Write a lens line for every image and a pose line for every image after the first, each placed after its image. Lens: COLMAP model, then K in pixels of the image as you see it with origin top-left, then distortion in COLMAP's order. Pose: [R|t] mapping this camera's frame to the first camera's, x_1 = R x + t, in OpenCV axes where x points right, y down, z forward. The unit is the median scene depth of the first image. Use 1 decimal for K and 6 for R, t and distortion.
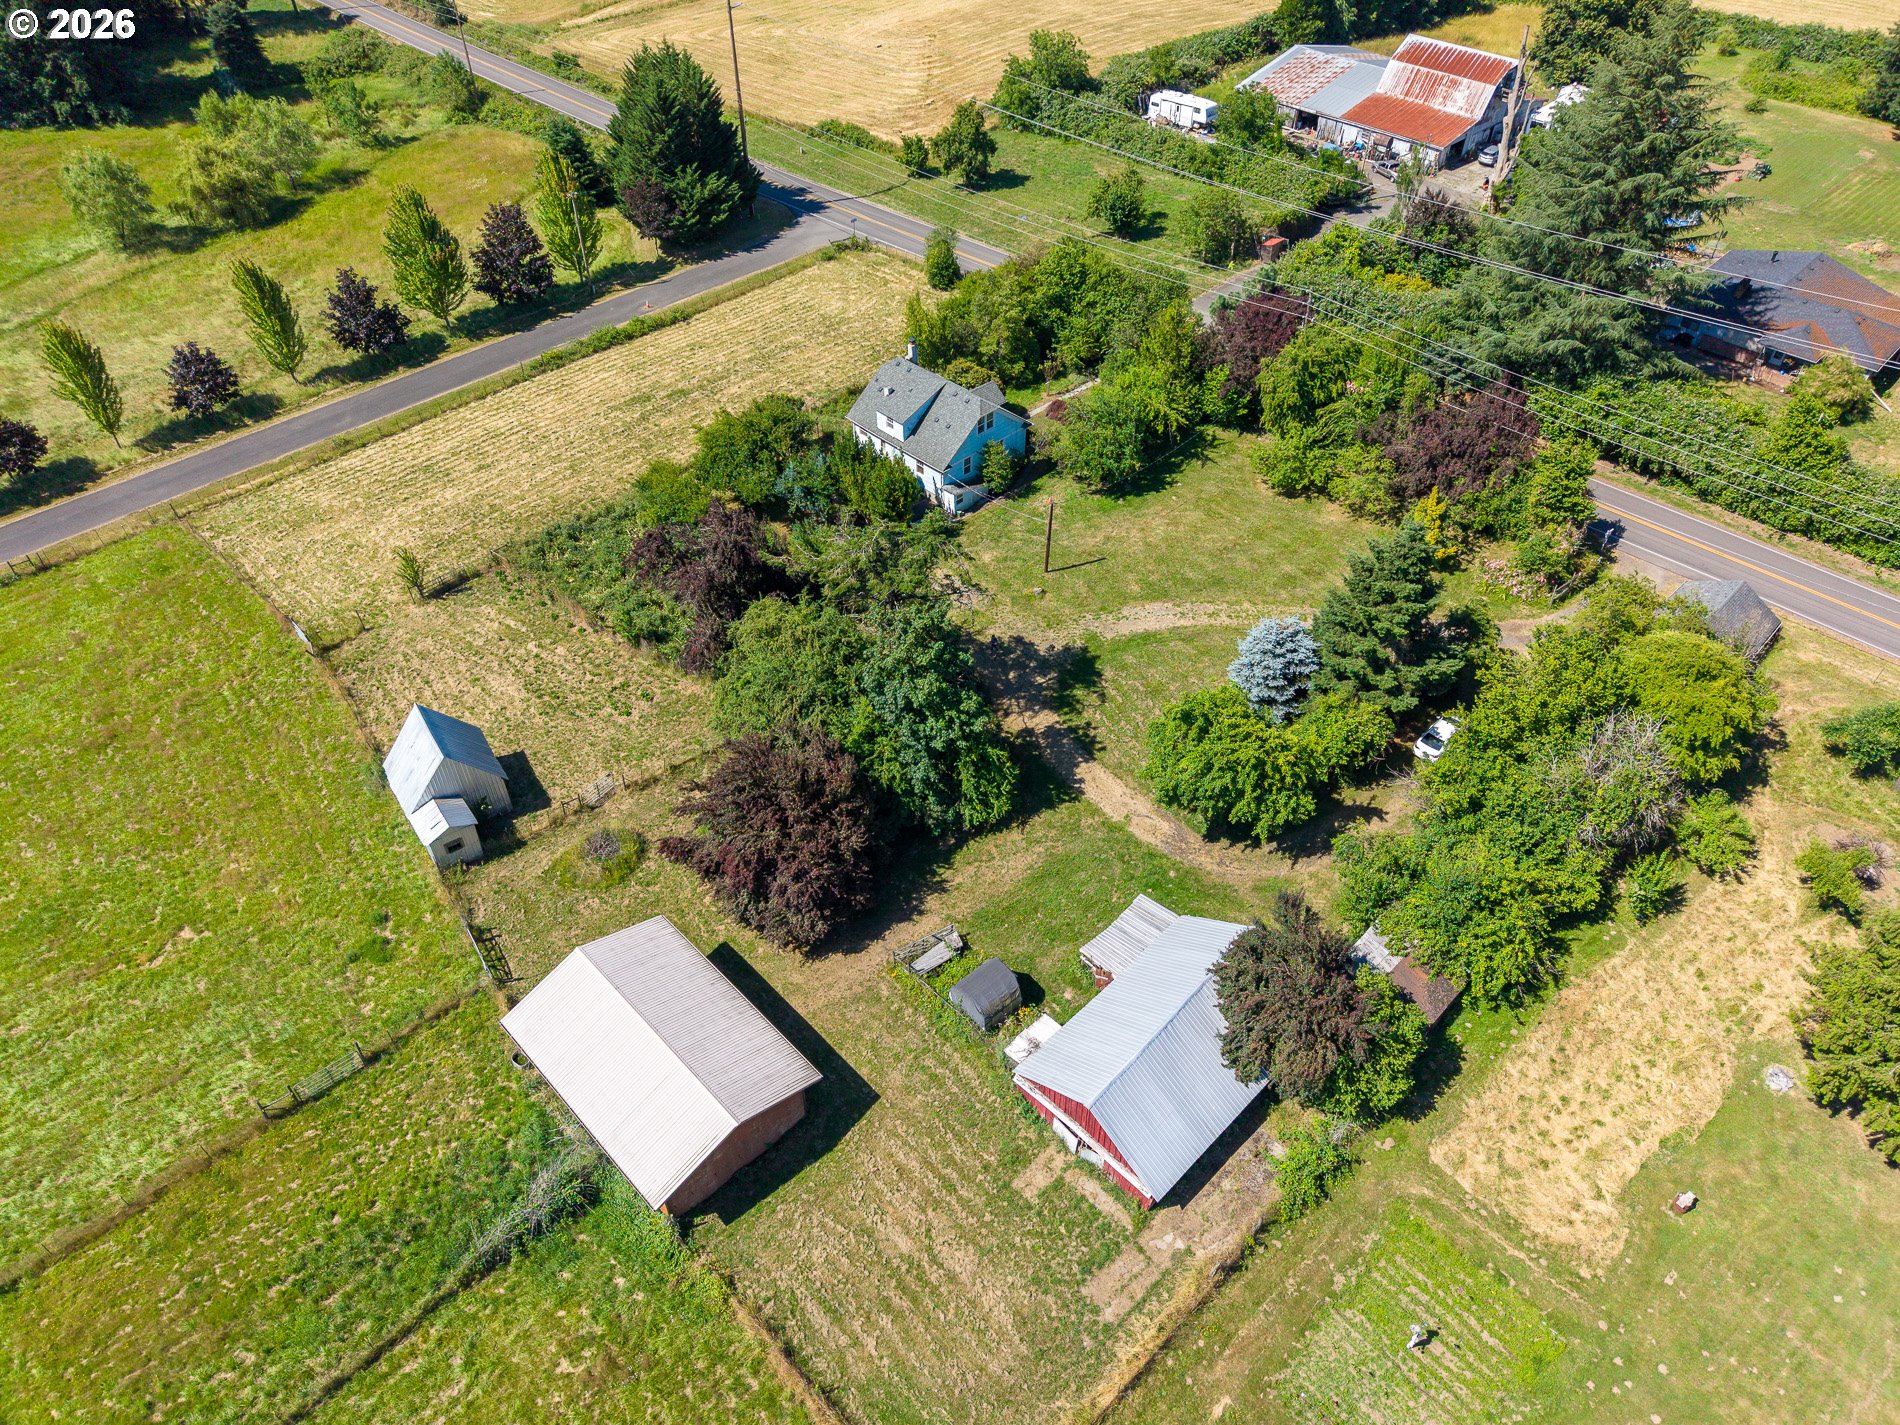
lens RADIAL K [[1271.9, 0, 950.0], [0, 1271.9, 712.5], [0, 0, 1]] dist [0.013453, -0.011697]
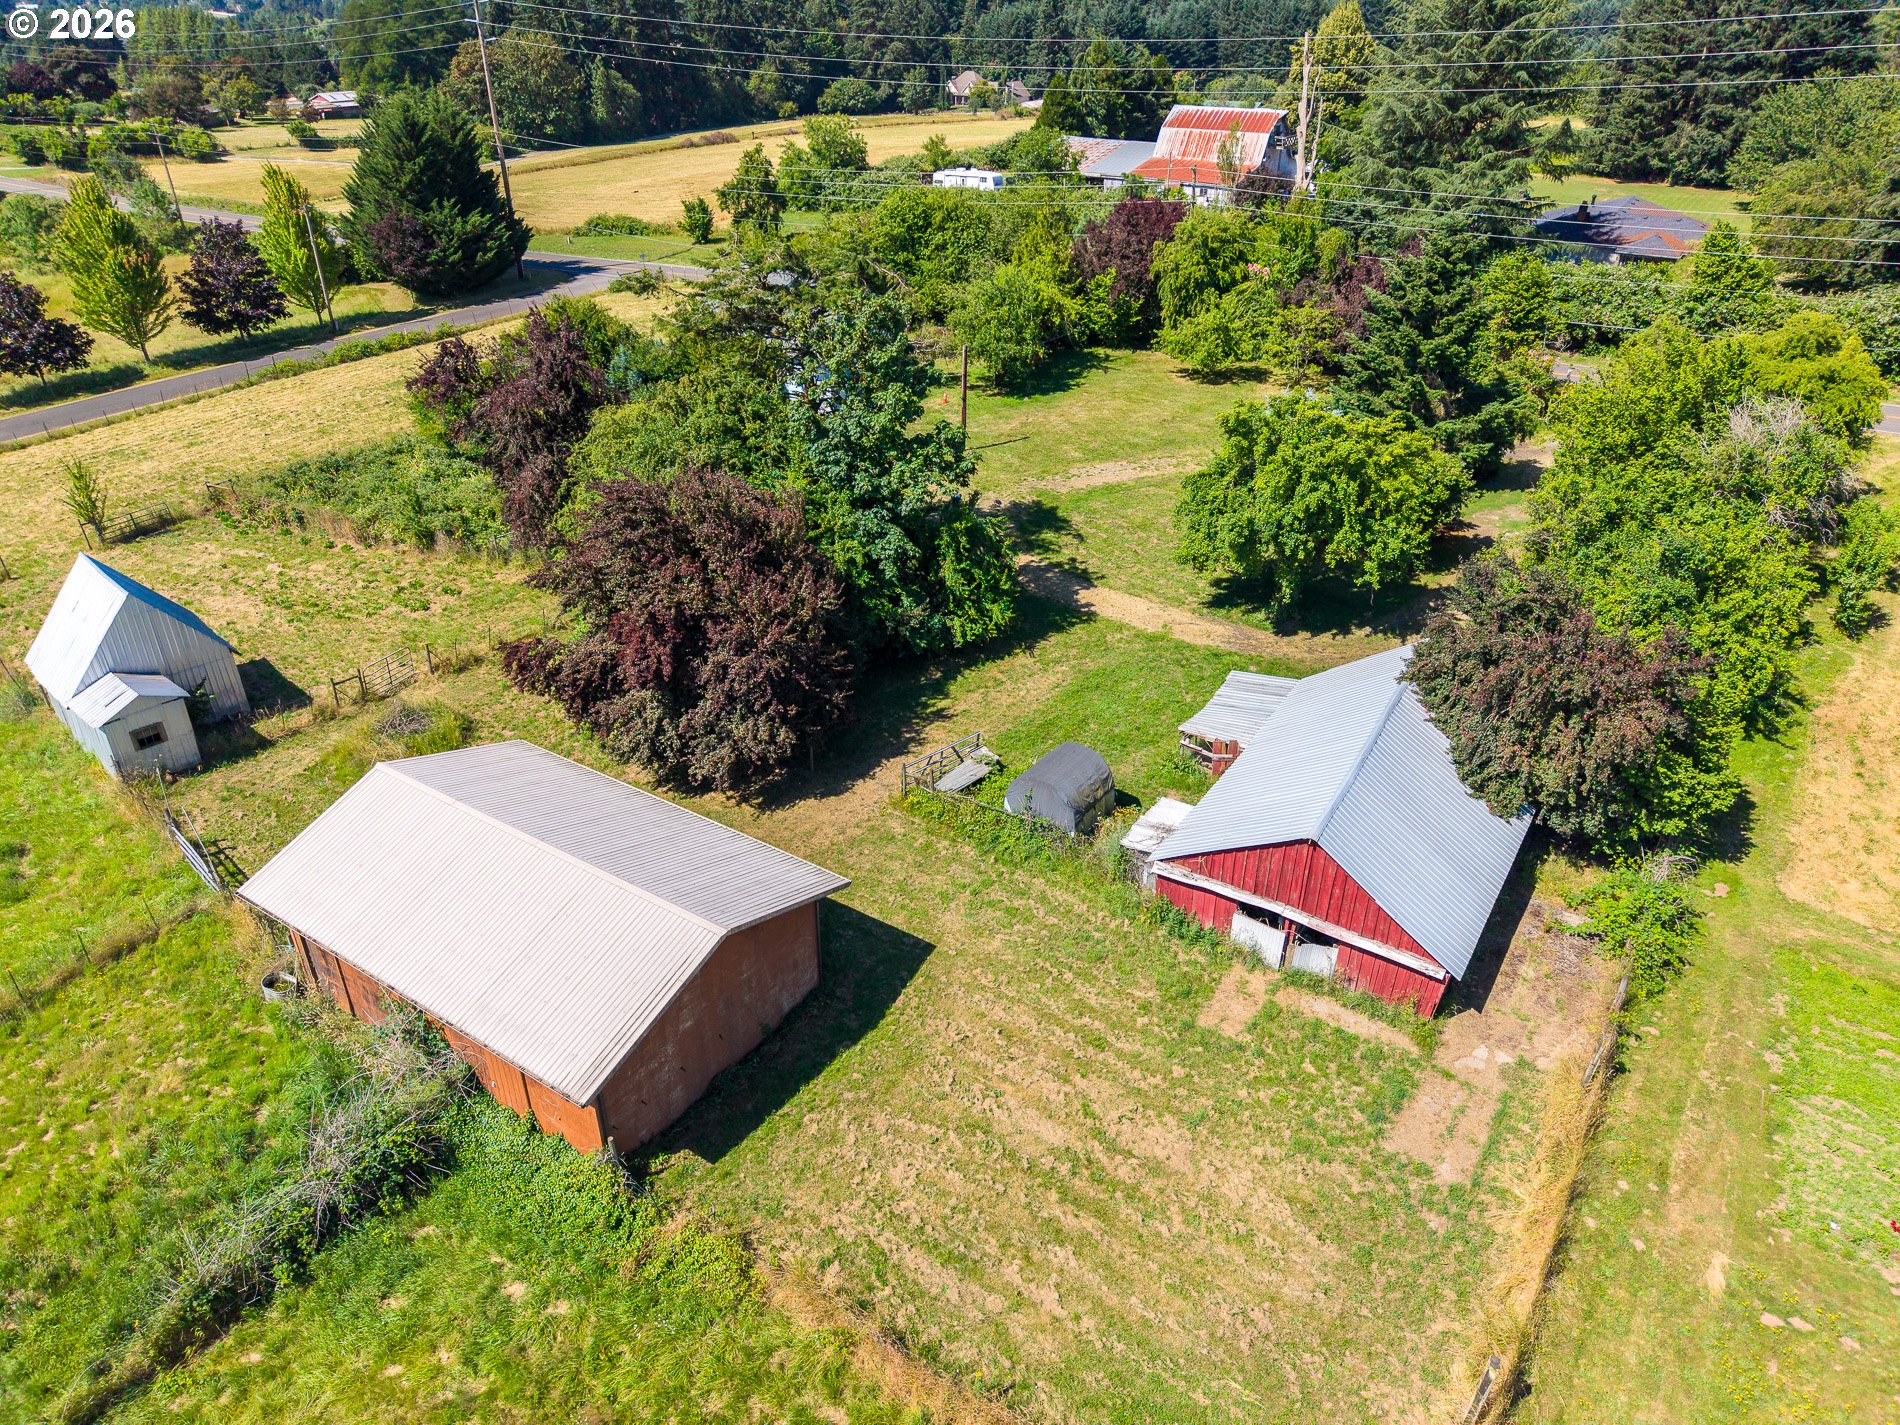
lens RADIAL K [[1271.9, 0, 950.0], [0, 1271.9, 712.5], [0, 0, 1]] dist [0.013453, -0.011697]
pose [[0.976747, -0.107114, 0.185723, -0.126339], [0.146002, 0.966667, -0.210331, 0.277934], [-0.157003, 0.232556, 0.959827, 0.350778]]
